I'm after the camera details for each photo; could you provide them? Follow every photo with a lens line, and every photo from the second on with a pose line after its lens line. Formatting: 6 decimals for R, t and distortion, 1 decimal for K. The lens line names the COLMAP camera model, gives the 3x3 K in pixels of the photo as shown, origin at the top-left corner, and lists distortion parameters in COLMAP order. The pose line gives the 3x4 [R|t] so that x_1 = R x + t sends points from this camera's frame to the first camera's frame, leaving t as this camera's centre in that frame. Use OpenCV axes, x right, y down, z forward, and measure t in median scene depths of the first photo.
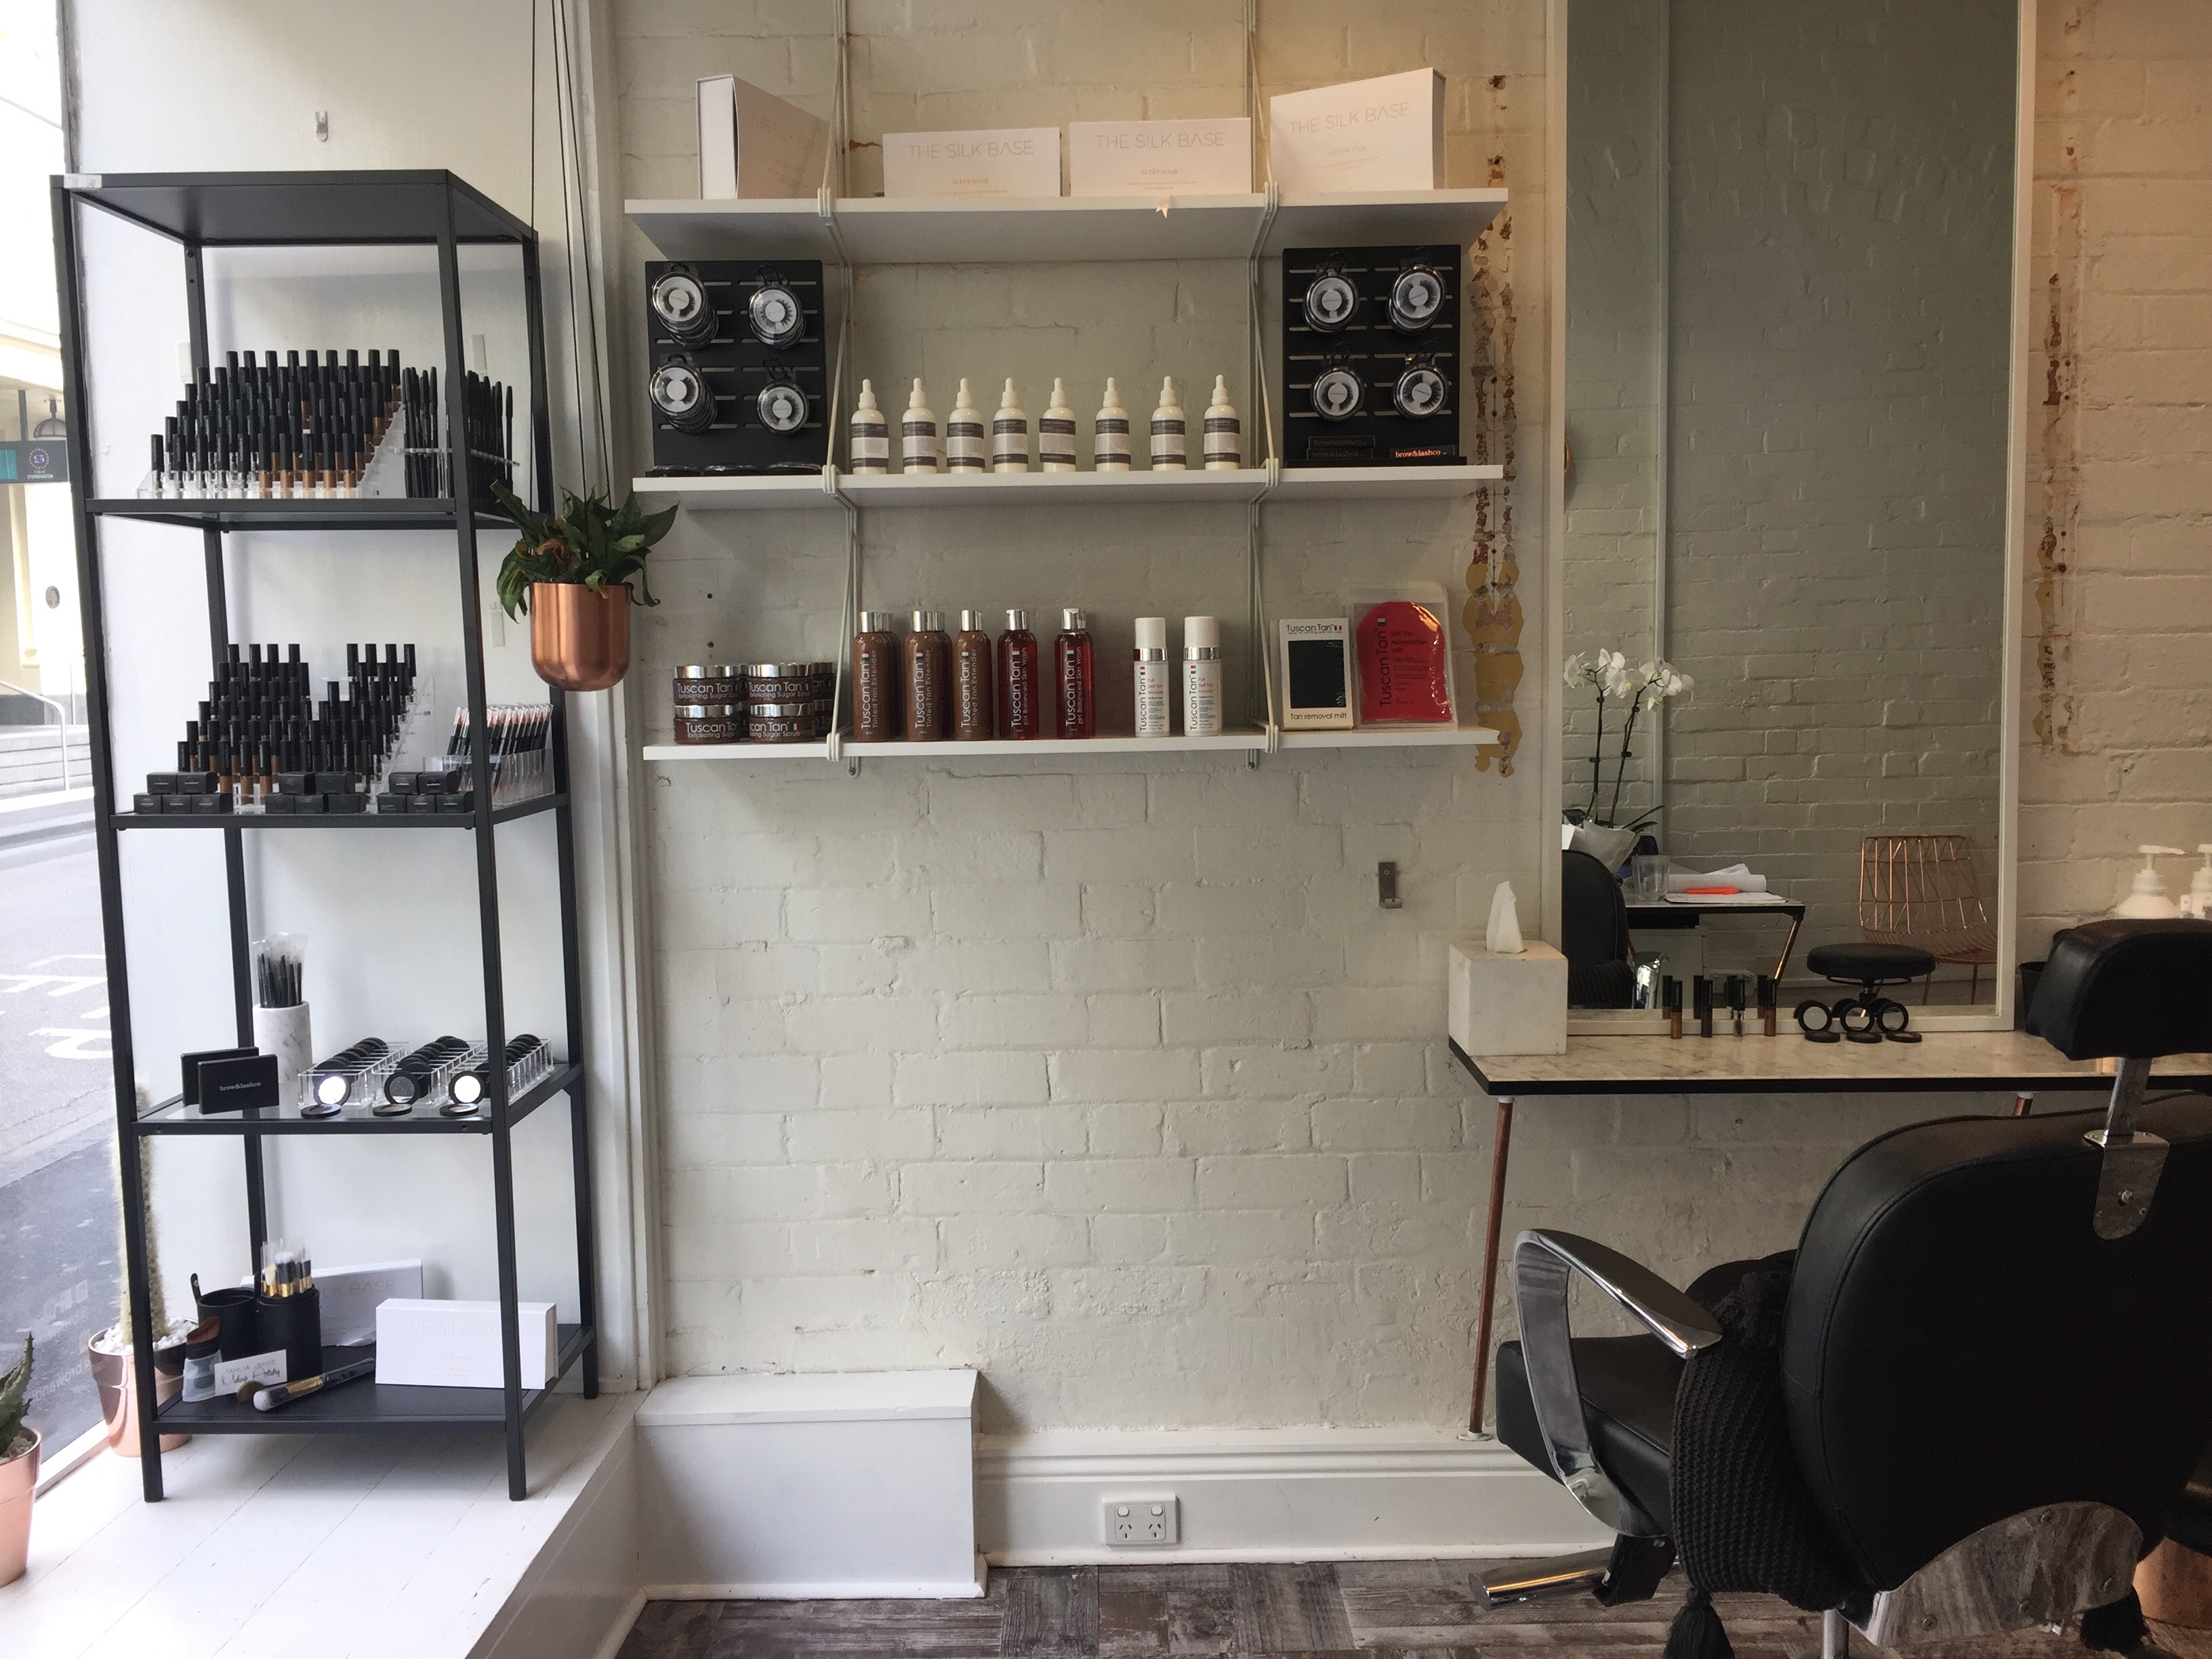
lens RADIAL K [[1877.6, 0, 1104.7], [0, 1877.6, 817.7], [0, 0, 1]] dist [0.088755, -0.120845]
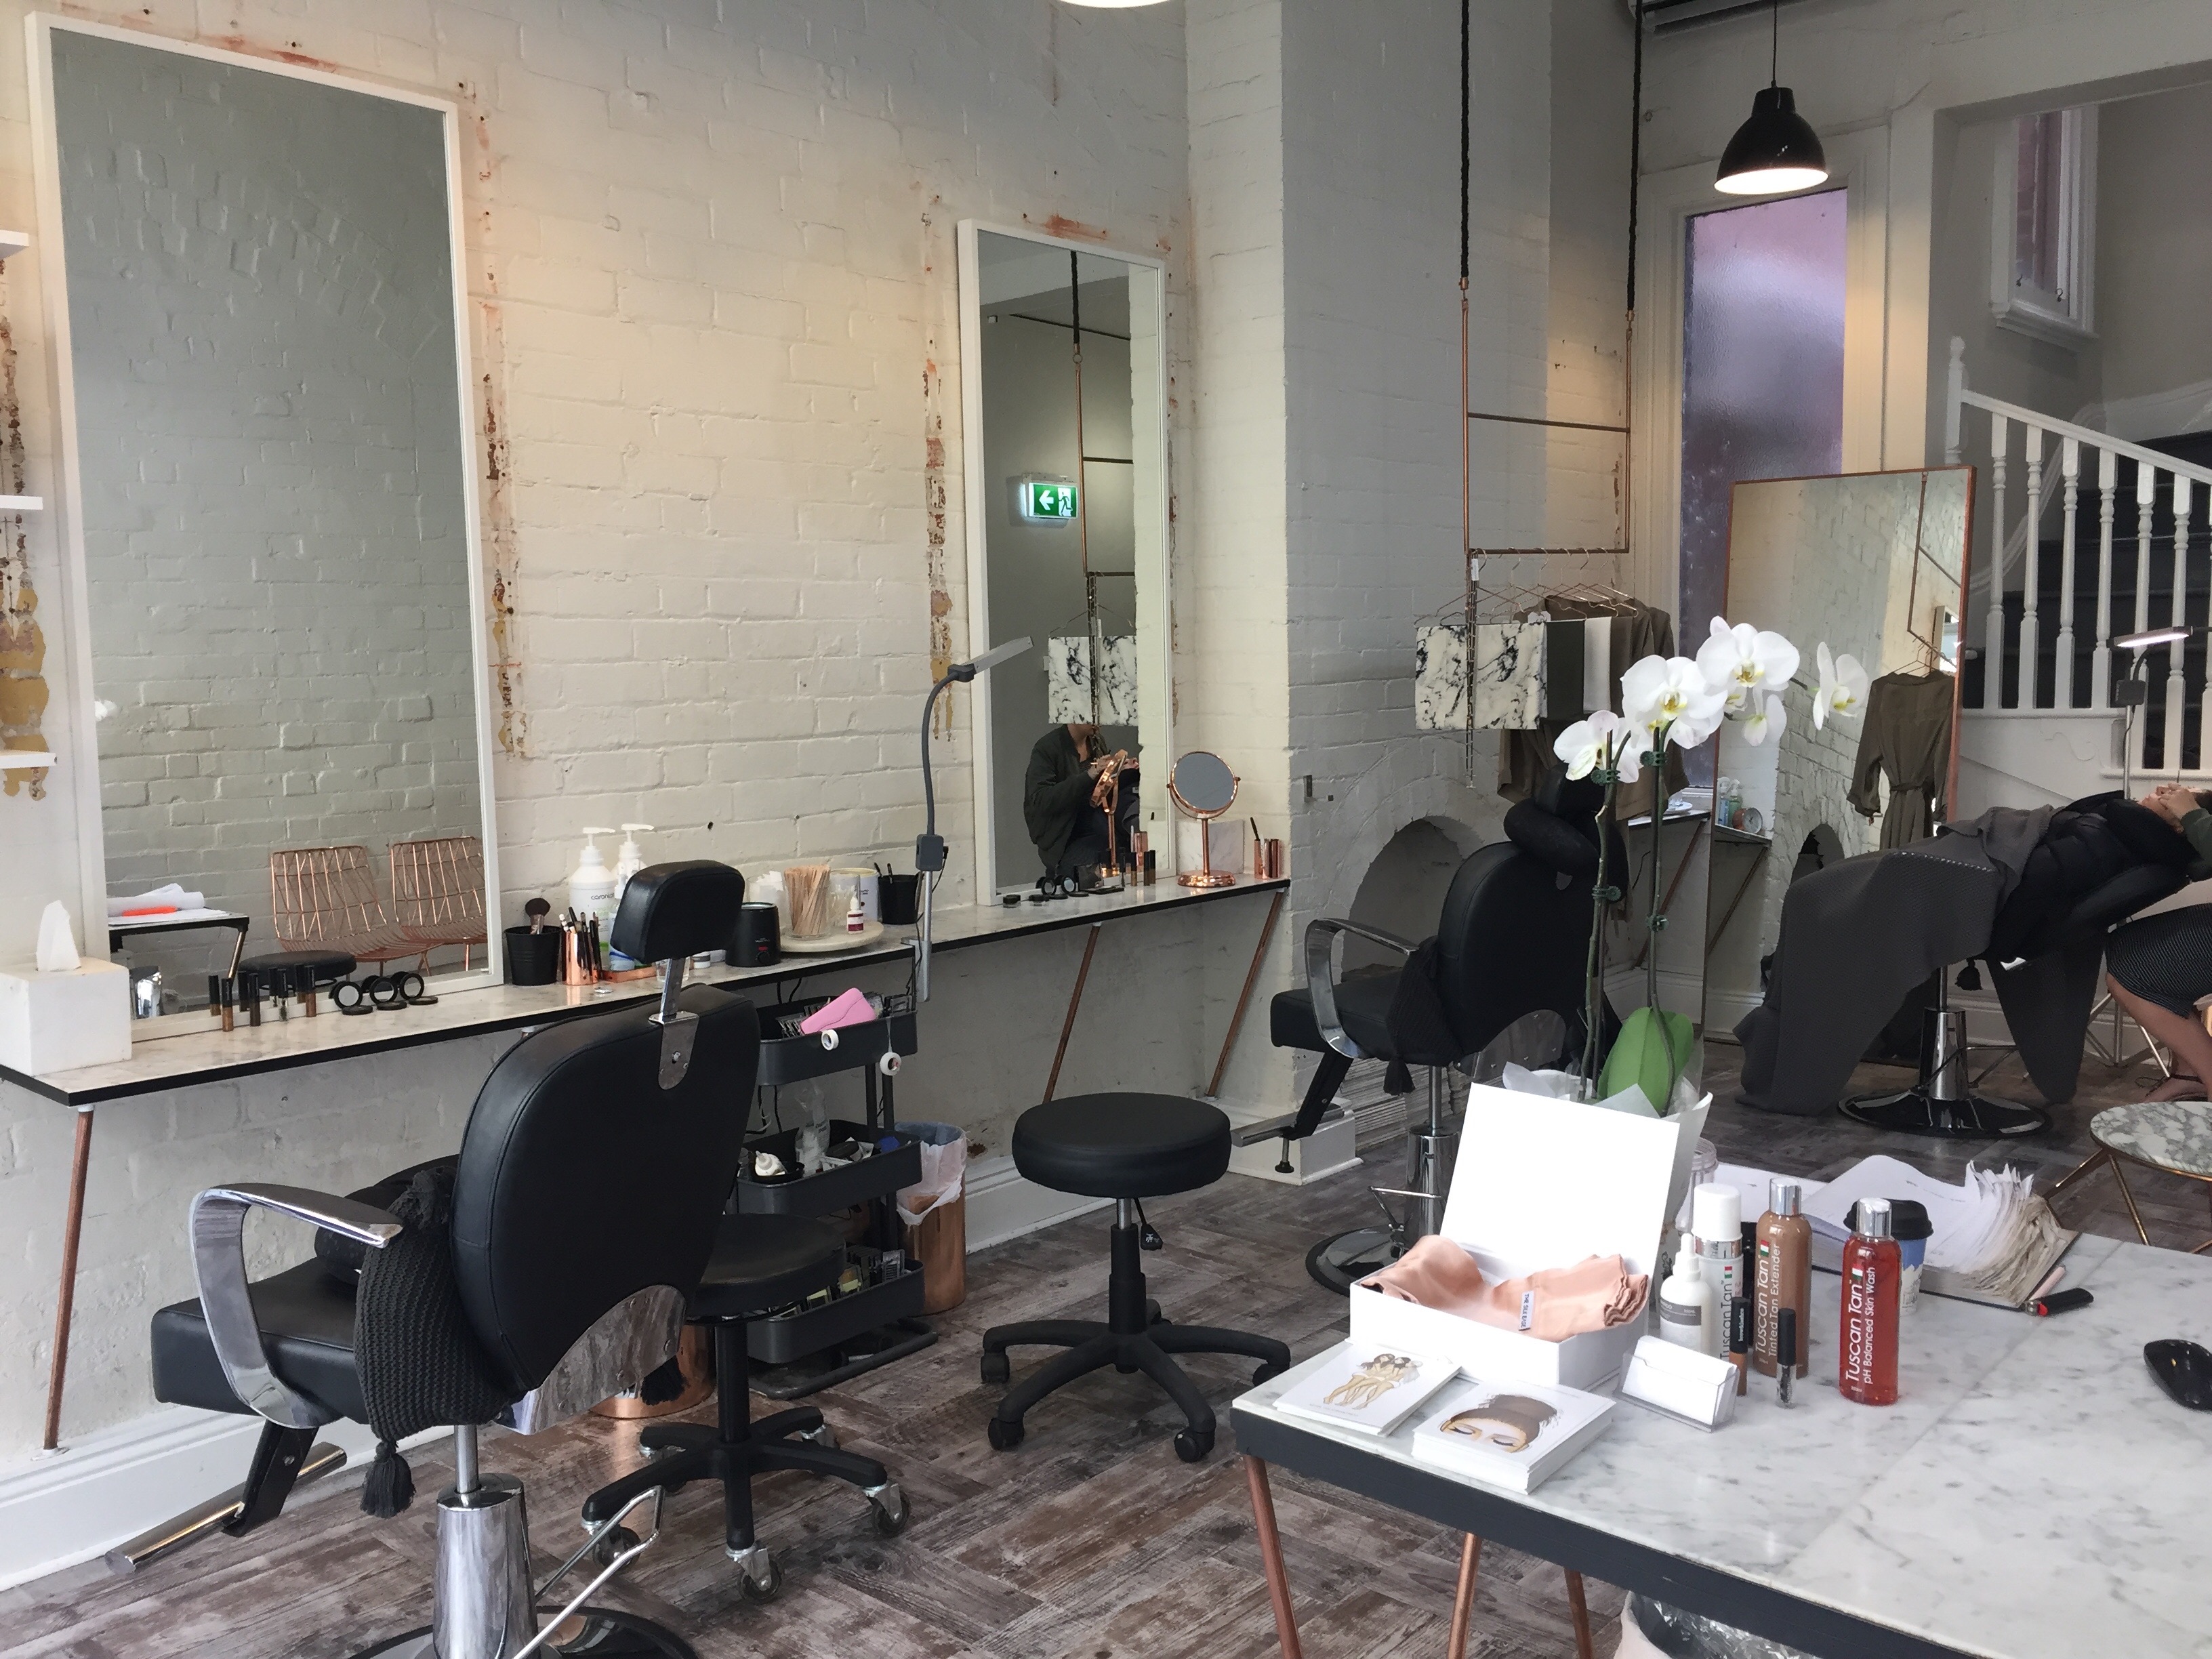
lens RADIAL K [[1877.6, 0, 1104.7], [0, 1877.6, 817.7], [0, 0, 1]] dist [0.088755, -0.120845]
pose [[0.663854, -0.059081, 0.745525, -0.173336], [0.069723, 0.997422, 0.016959, 0.010467], [-0.744605, 0.040722, 0.666262, -0.111715]]
